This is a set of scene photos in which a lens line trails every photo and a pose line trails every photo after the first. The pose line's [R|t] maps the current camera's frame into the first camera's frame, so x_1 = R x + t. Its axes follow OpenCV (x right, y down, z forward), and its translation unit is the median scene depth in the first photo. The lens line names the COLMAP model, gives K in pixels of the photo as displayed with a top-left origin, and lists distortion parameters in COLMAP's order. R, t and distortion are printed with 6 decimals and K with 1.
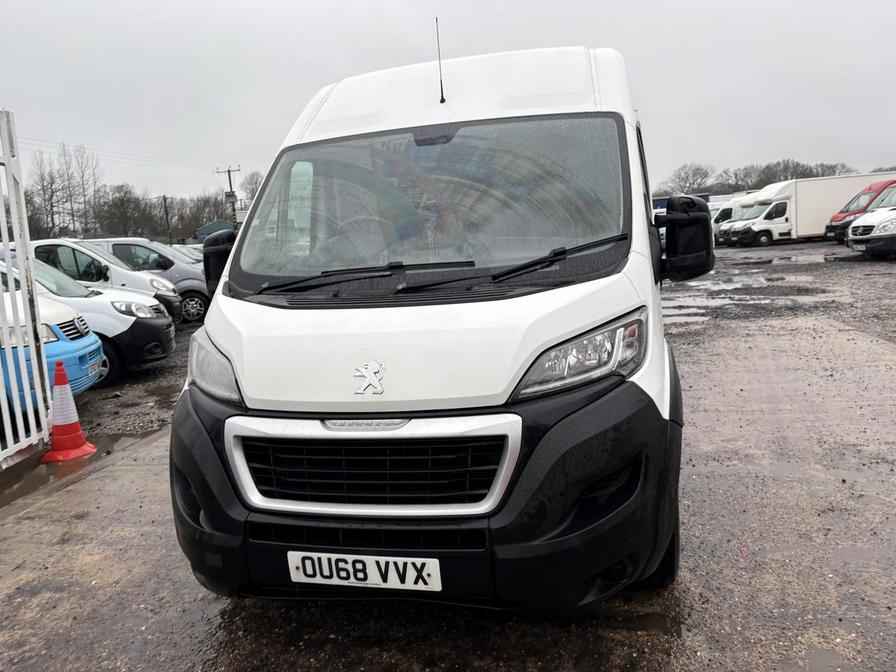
lens RADIAL K [[664.0, 0, 448.0], [0, 664.0, 336.0], [0, 0, 1]] dist [0.049168, -0.053634]
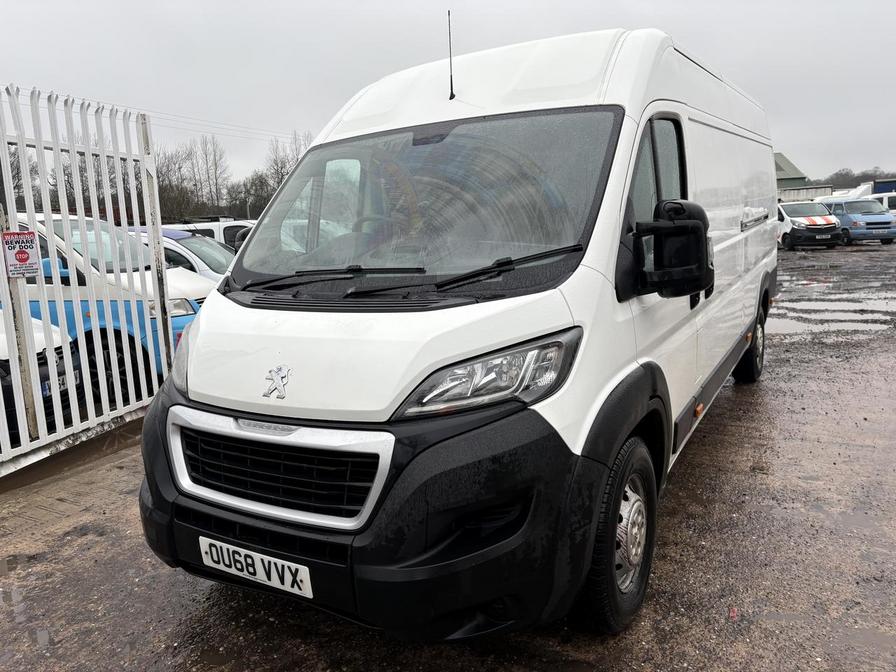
lens RADIAL K [[664.0, 0, 448.0], [0, 664.0, 336.0], [0, 0, 1]] dist [0.049168, -0.053634]
pose [[0.954832, 0.067076, -0.289475, 0.383316], [-0.058493, 0.997556, 0.038210, -0.055828], [0.291331, -0.019552, 0.956422, 0.083133]]
